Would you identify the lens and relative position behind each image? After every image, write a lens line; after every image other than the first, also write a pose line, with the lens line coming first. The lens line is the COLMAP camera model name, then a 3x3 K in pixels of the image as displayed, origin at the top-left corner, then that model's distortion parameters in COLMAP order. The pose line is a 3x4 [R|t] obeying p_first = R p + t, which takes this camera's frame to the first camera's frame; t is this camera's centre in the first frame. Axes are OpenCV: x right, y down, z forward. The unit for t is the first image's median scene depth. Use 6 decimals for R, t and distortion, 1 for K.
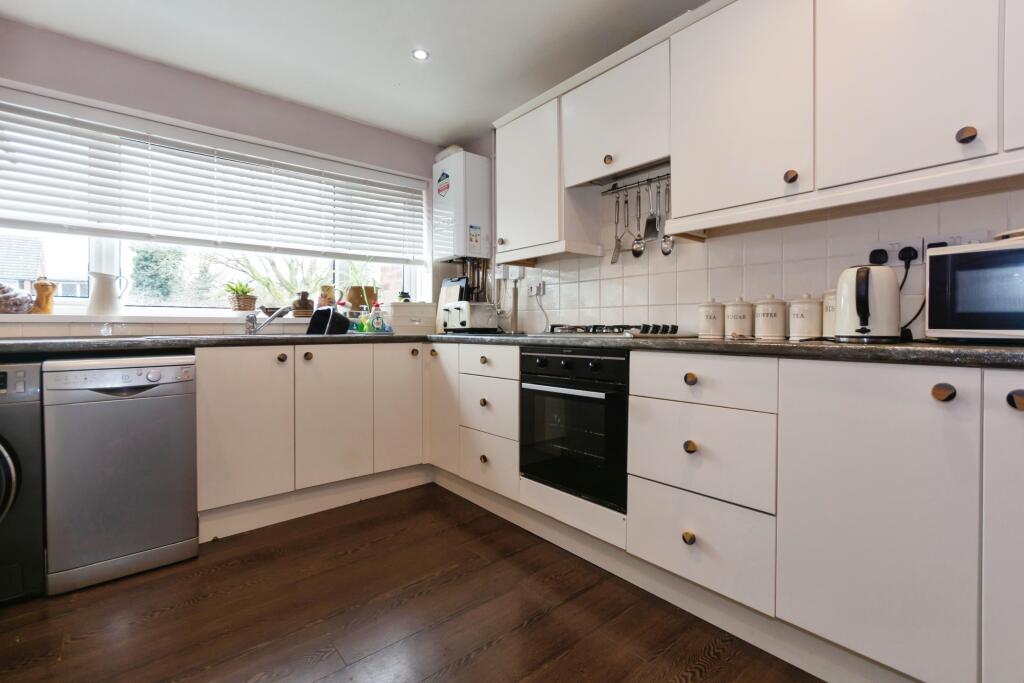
lens RADIAL K [[461.4, 0, 513.5], [0, 461.4, 328.2], [0, 0, 1]] dist [0.001636, 0.000690]
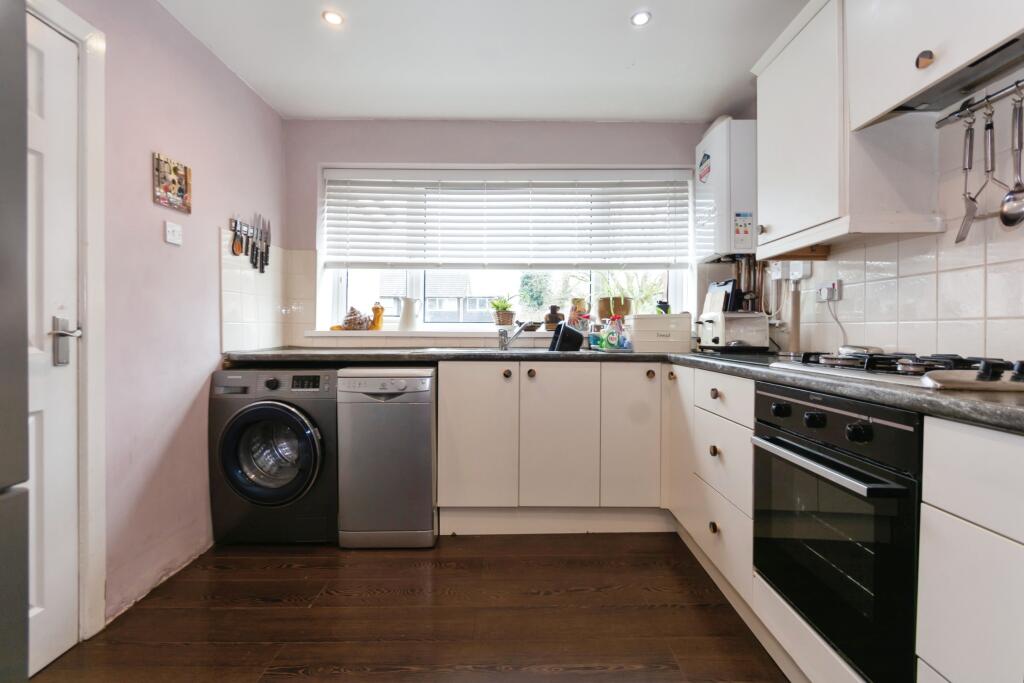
lens RADIAL K [[461.4, 0, 520.2], [0, 461.4, 329.3], [0, 0, 1]] dist [0.001636, 0.000690]
pose [[0.767520, 0.002418, -0.641020, 0.170088], [-0.006108, 0.999975, -0.003541, -0.029893], [0.640996, 0.006633, 0.767516, 0.230250]]
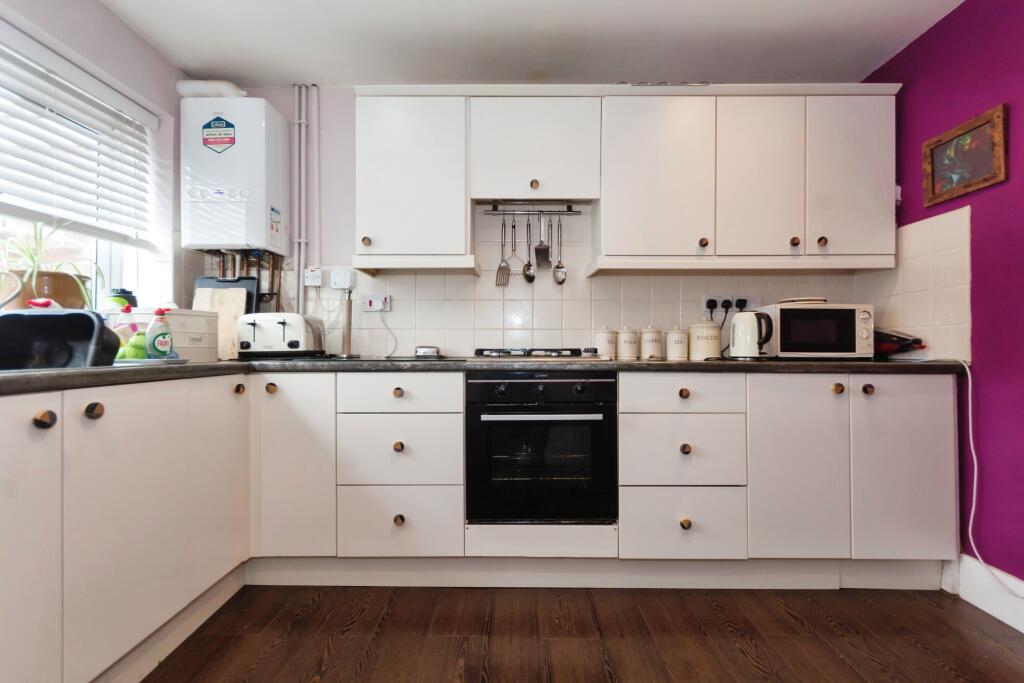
lens RADIAL K [[461.4, 0, 503.1], [0, 461.4, 342.7], [0, 0, 1]] dist [0.001636, 0.000690]
pose [[0.649468, 0.008831, 0.760338, -0.542495], [-0.000830, 0.999940, -0.010905, -0.006921], [-0.760388, 0.006451, 0.649437, 0.358718]]
